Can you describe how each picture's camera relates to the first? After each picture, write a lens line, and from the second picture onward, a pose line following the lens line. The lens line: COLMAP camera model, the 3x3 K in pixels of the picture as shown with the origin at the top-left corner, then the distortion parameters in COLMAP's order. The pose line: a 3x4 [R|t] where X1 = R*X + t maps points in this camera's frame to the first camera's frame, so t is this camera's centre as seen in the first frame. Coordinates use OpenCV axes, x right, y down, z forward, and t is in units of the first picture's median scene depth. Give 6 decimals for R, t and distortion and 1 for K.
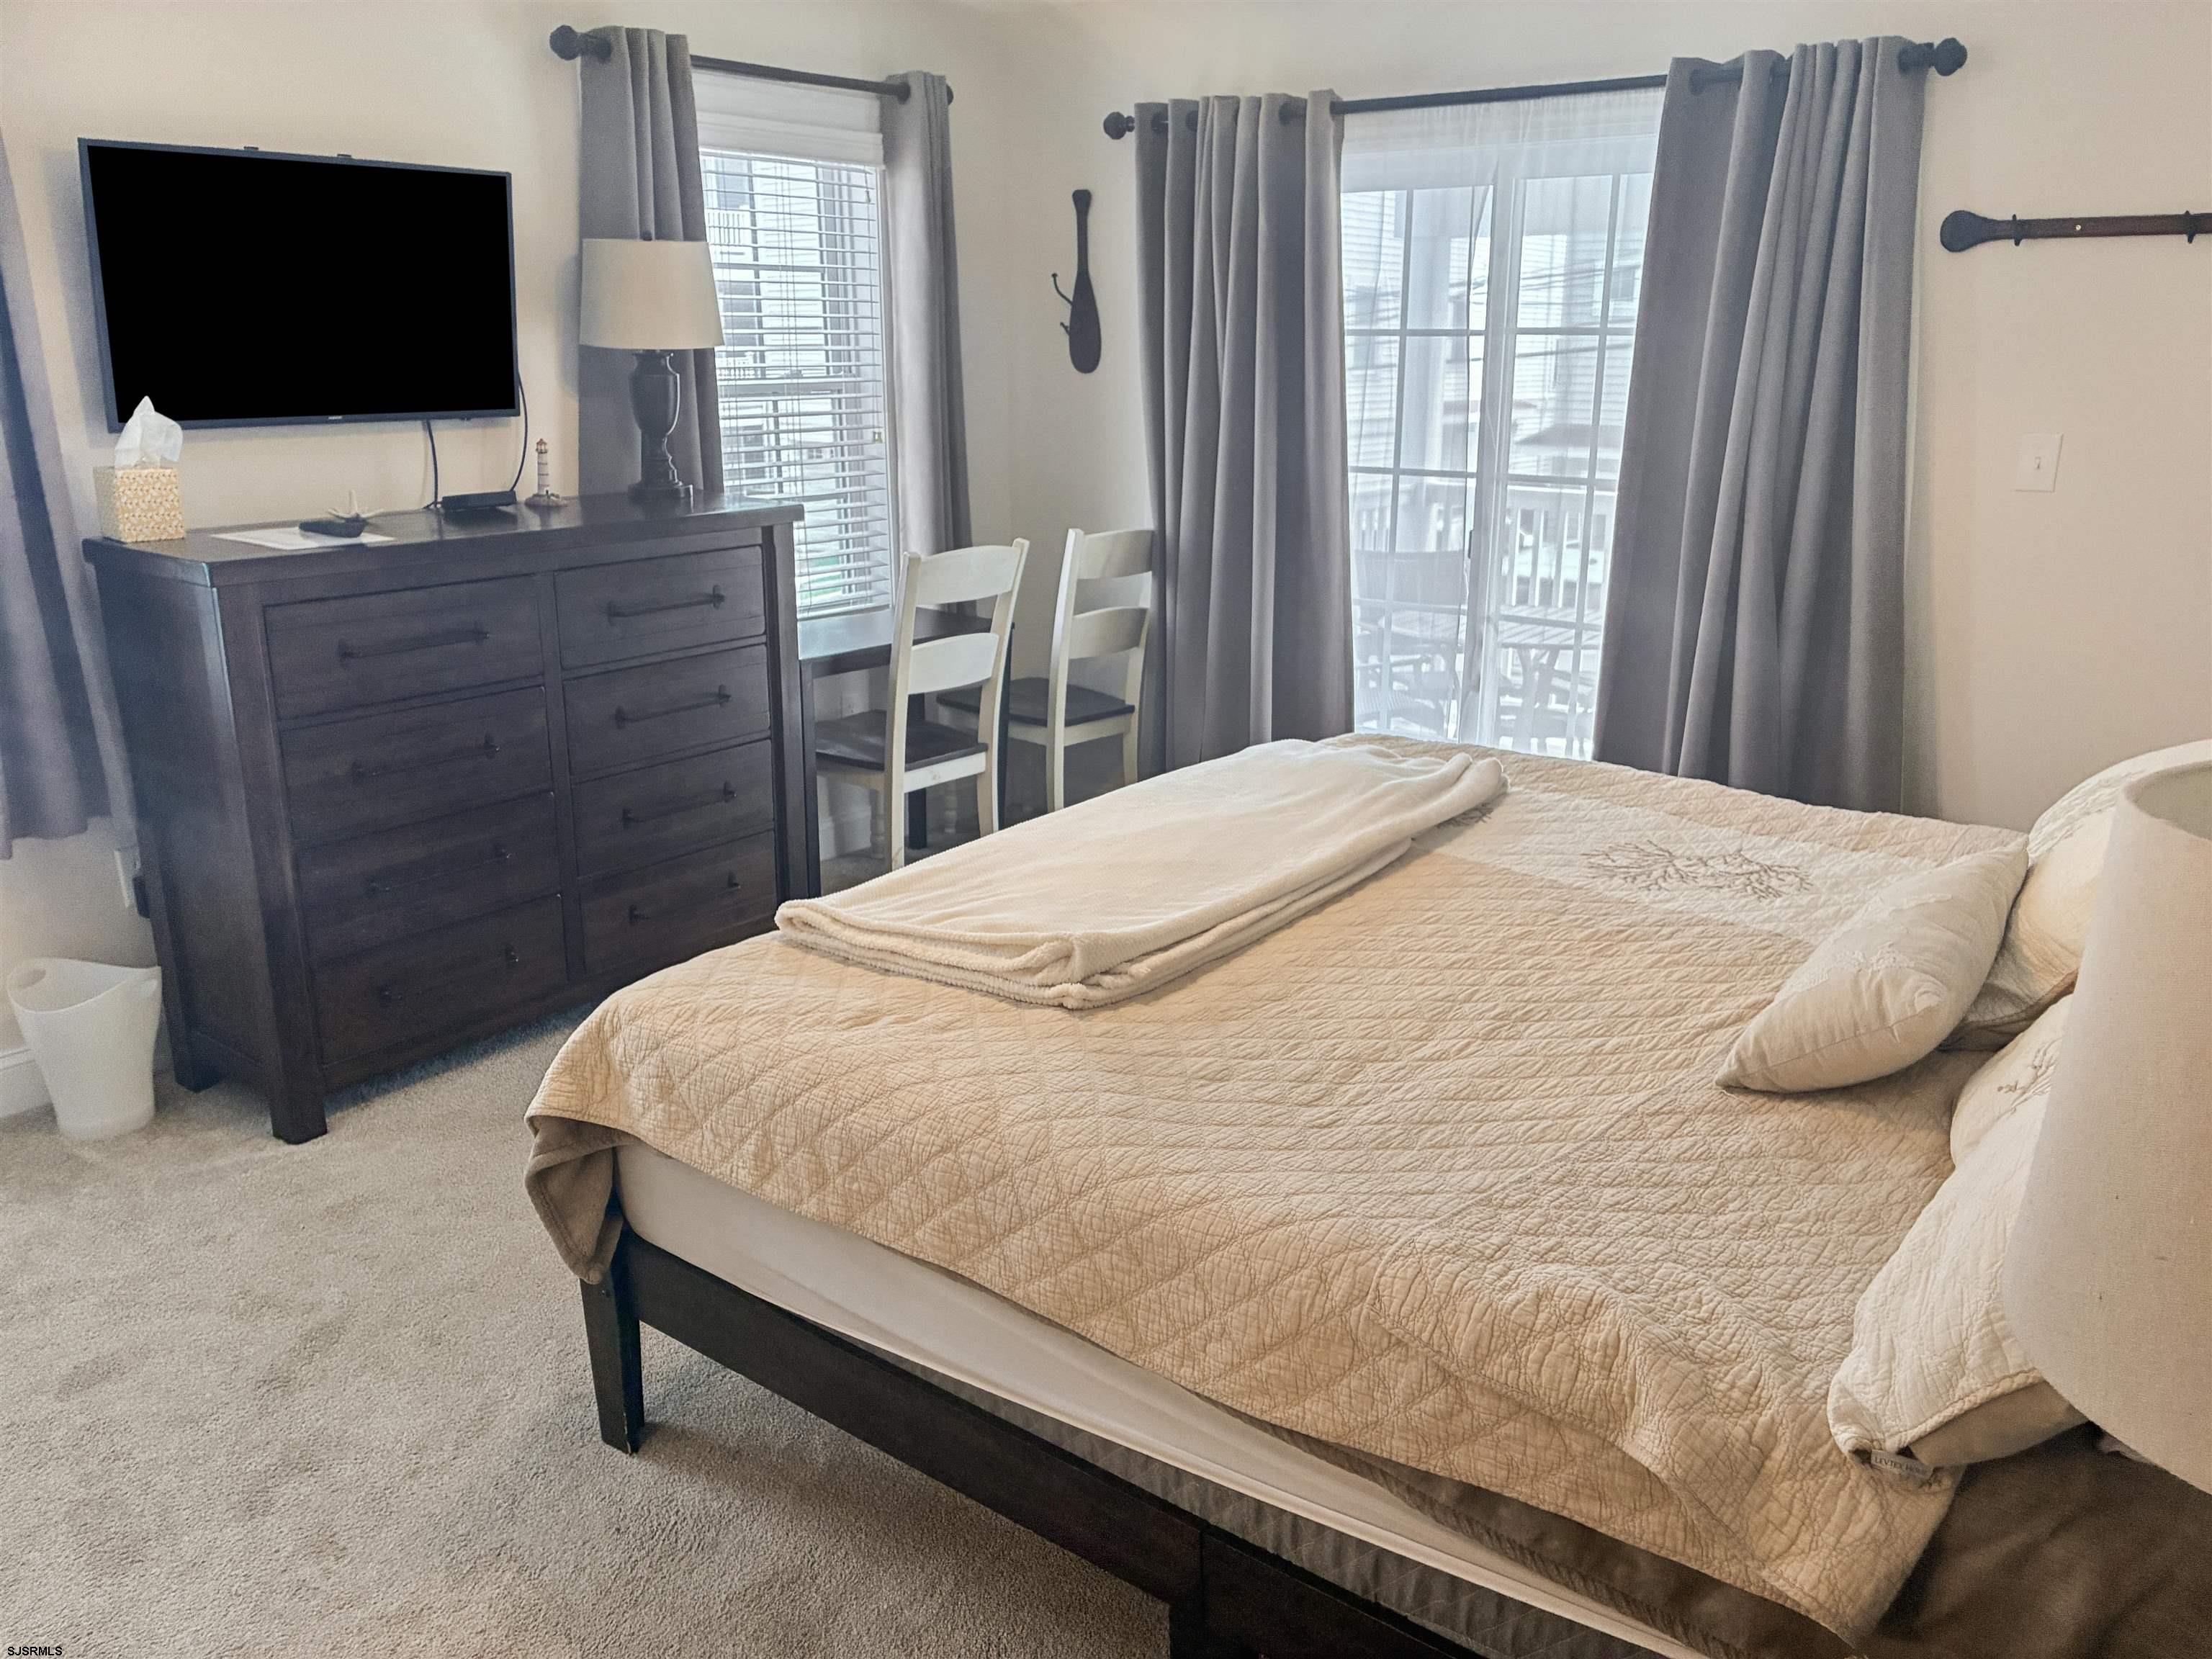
lens RADIAL K [[1770.7, 0, 1106.0], [0, 1770.7, 829.5], [0, 0, 1]] dist [-0.005384, -0.005572]
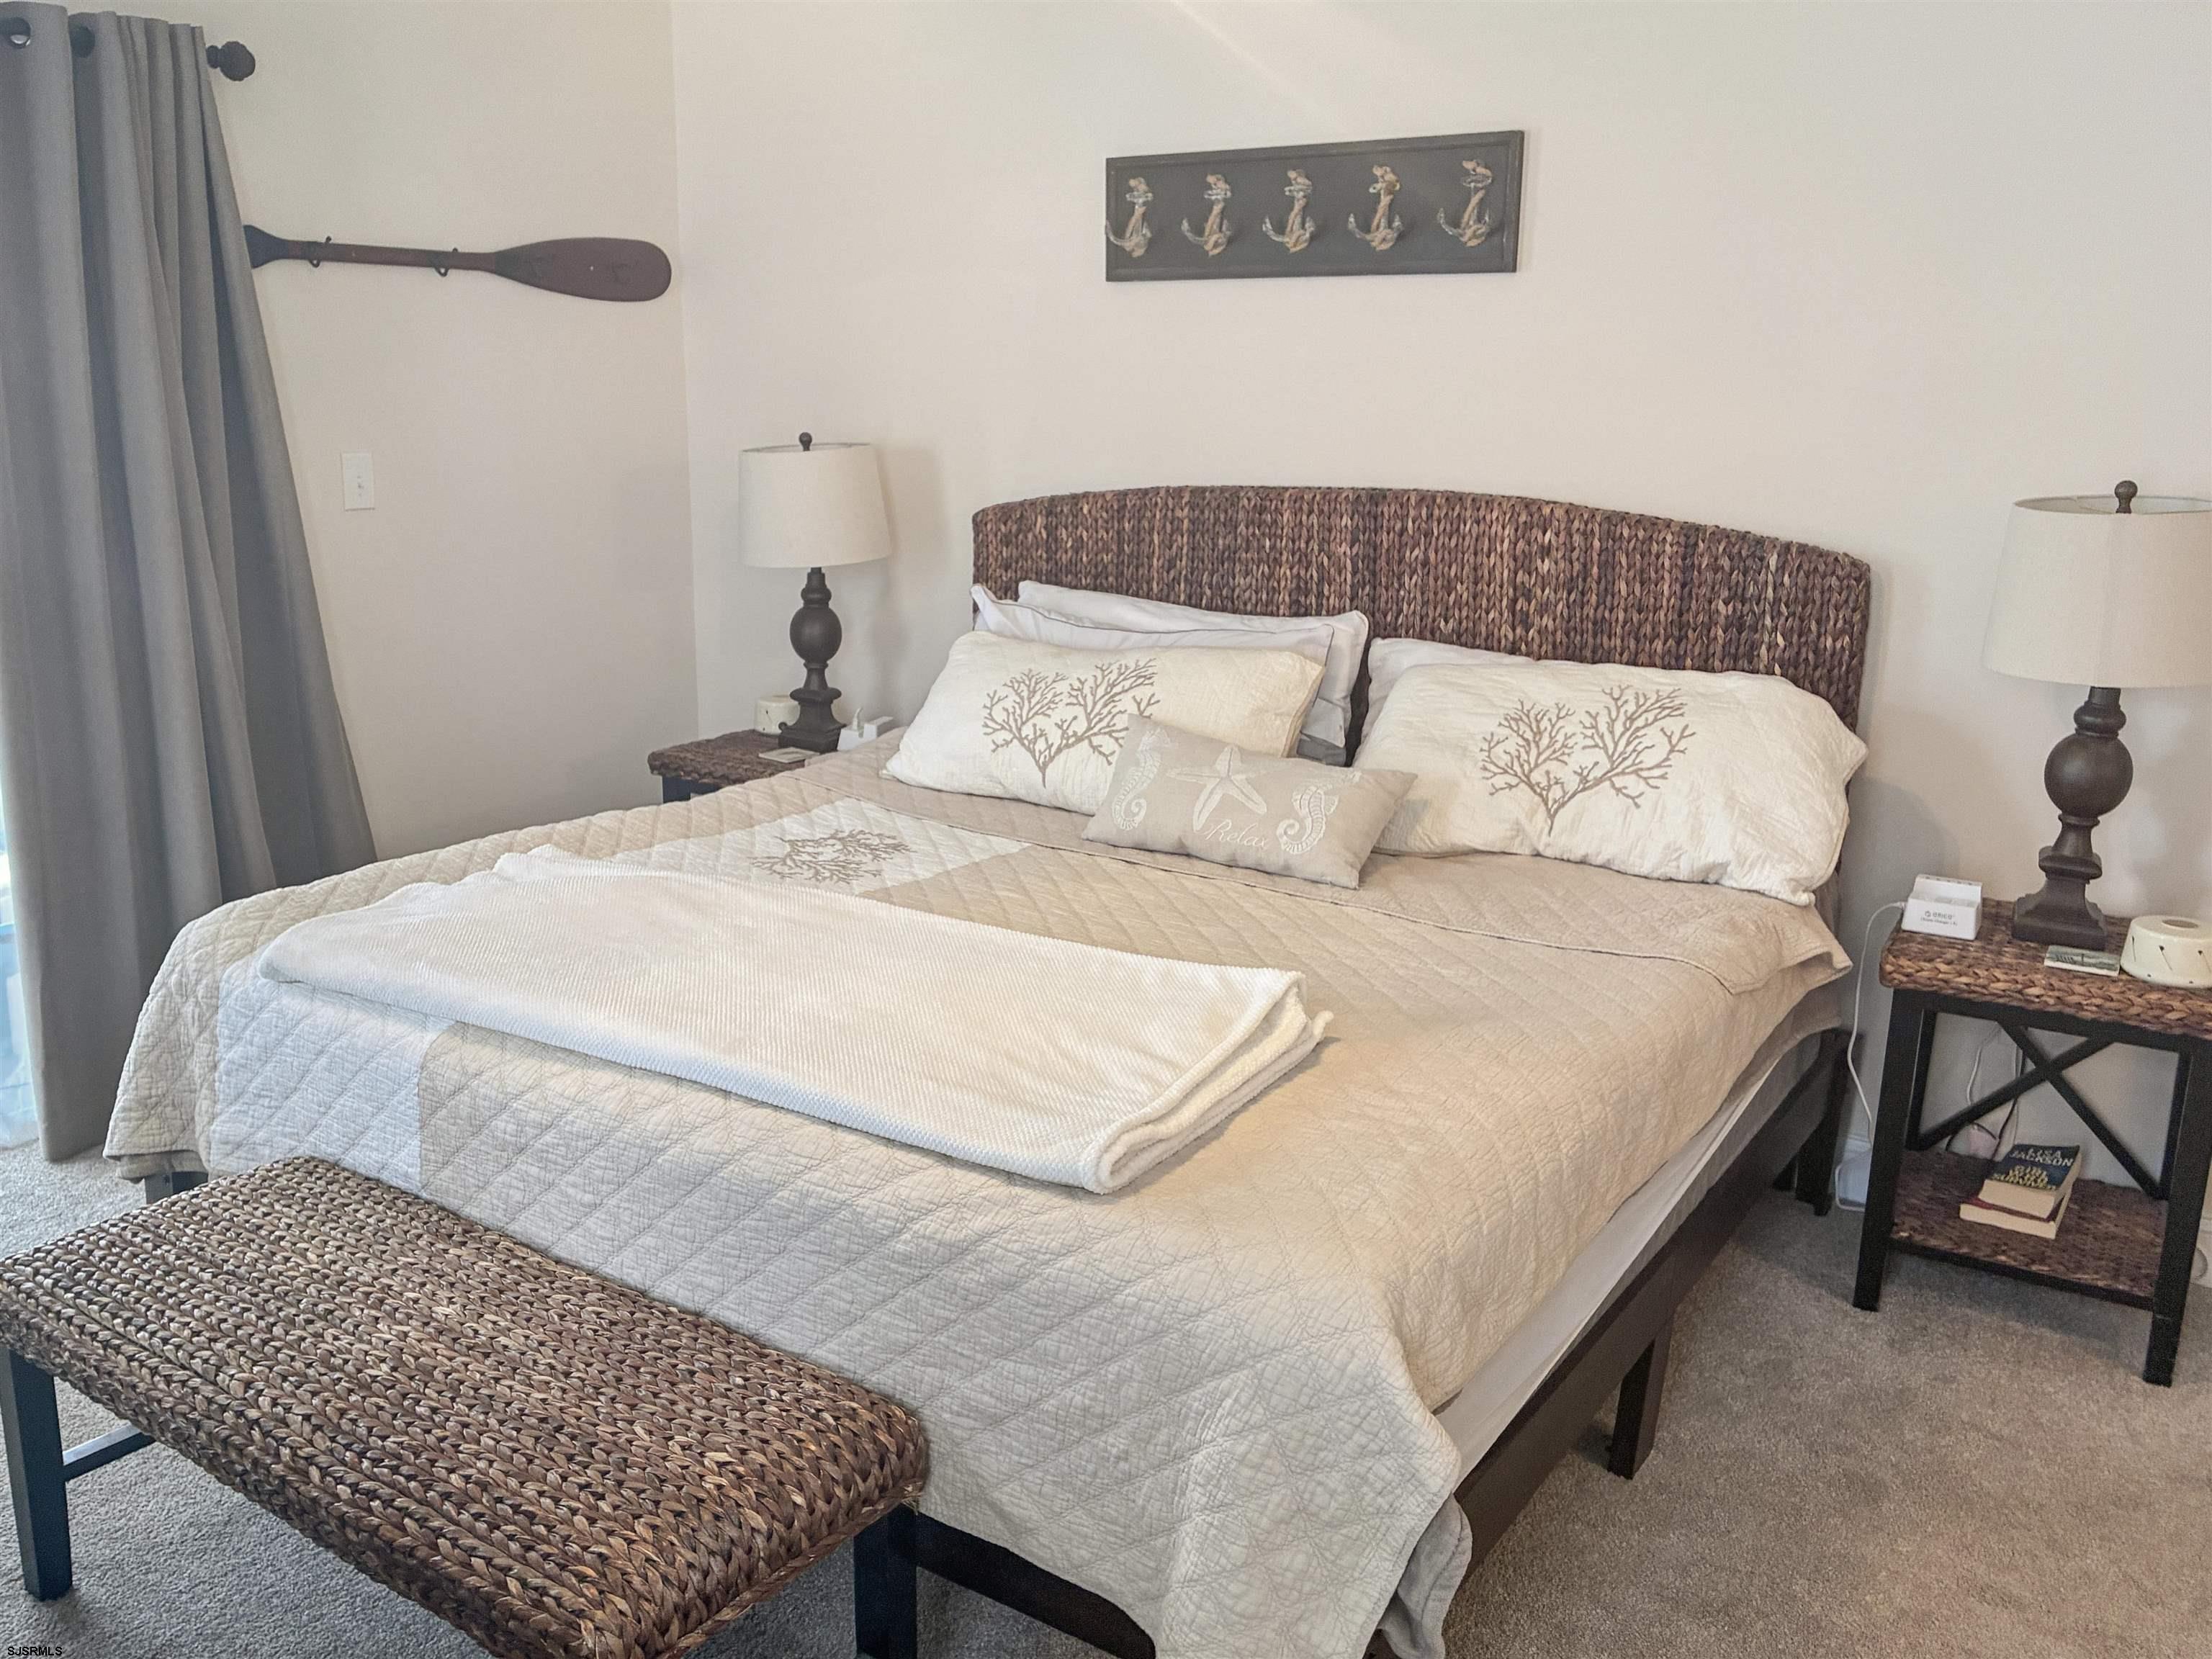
lens RADIAL K [[1770.7, 0, 1106.0], [0, 1770.7, 829.5], [0, 0, 1]] dist [-0.005384, -0.005572]
pose [[-0.099918, -0.248573, 0.963446, -0.605706], [0.251652, 0.930497, 0.266171, -0.199336], [-0.962646, 0.269048, -0.030420, 0.726348]]
